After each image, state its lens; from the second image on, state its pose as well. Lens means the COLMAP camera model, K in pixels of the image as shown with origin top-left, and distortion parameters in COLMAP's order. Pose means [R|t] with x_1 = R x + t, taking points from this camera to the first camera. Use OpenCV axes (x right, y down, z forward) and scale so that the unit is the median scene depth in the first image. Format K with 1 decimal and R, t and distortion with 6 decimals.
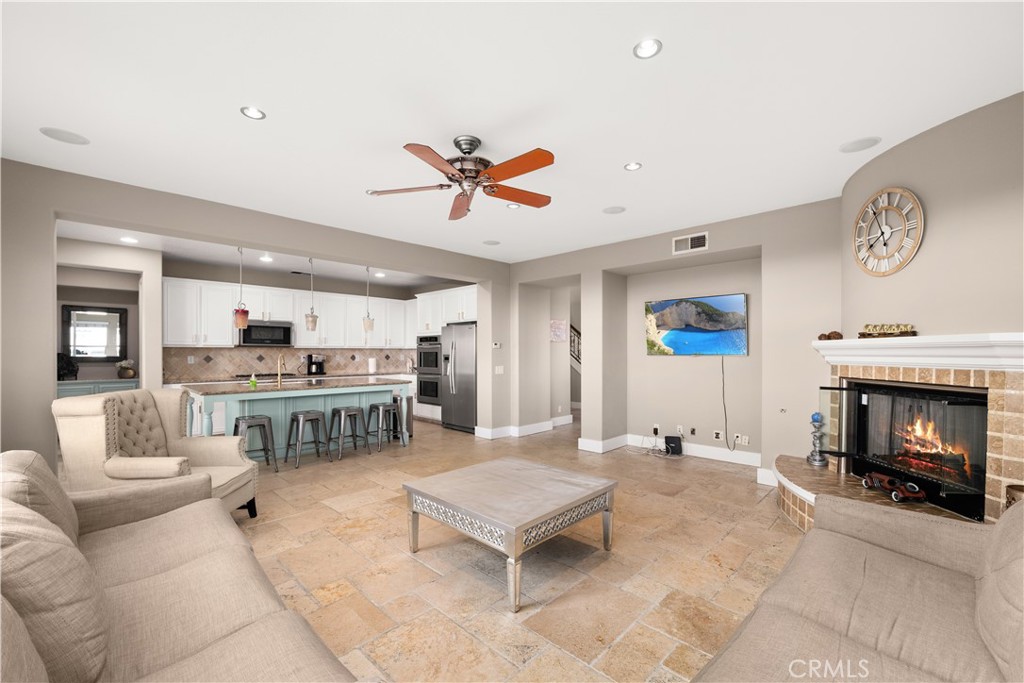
lens RADIAL K [[417.2, 0, 508.6], [0, 417.2, 348.8], [0, 0, 1]] dist [-0.014295, 0.001178]
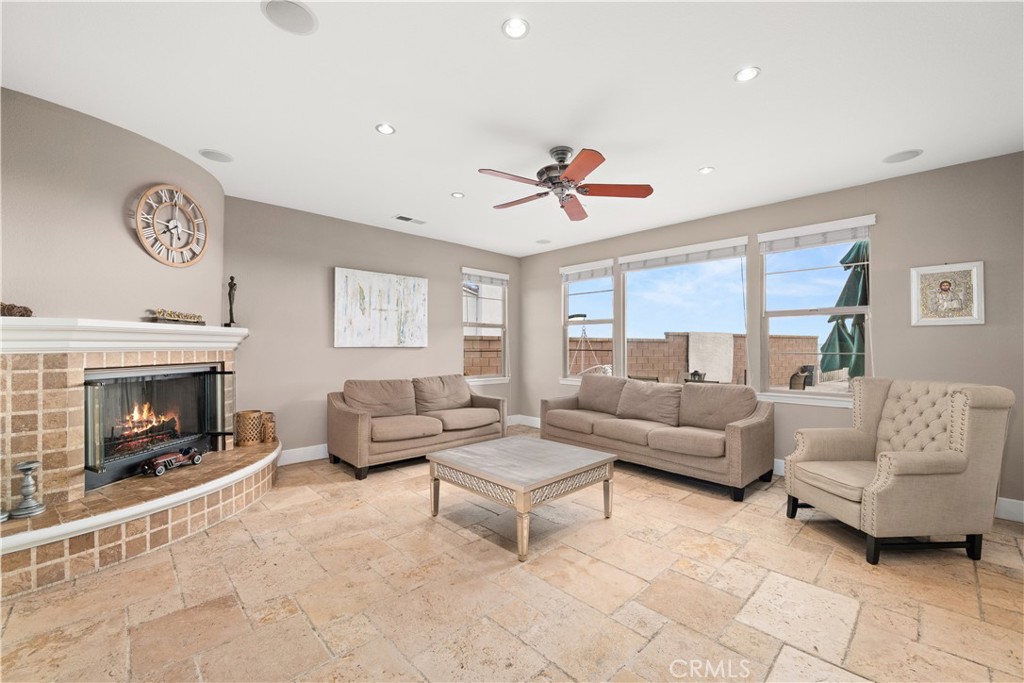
lens RADIAL K [[417.2, 0, 511.9], [0, 417.2, 343.2], [0, 0, 1]] dist [-0.014295, 0.001178]
pose [[-0.999272, -0.001081, 0.038134, -0.003969], [-0.001767, 0.999837, -0.017981, 0.015317], [-0.038108, -0.018035, -0.999111, 0.826712]]
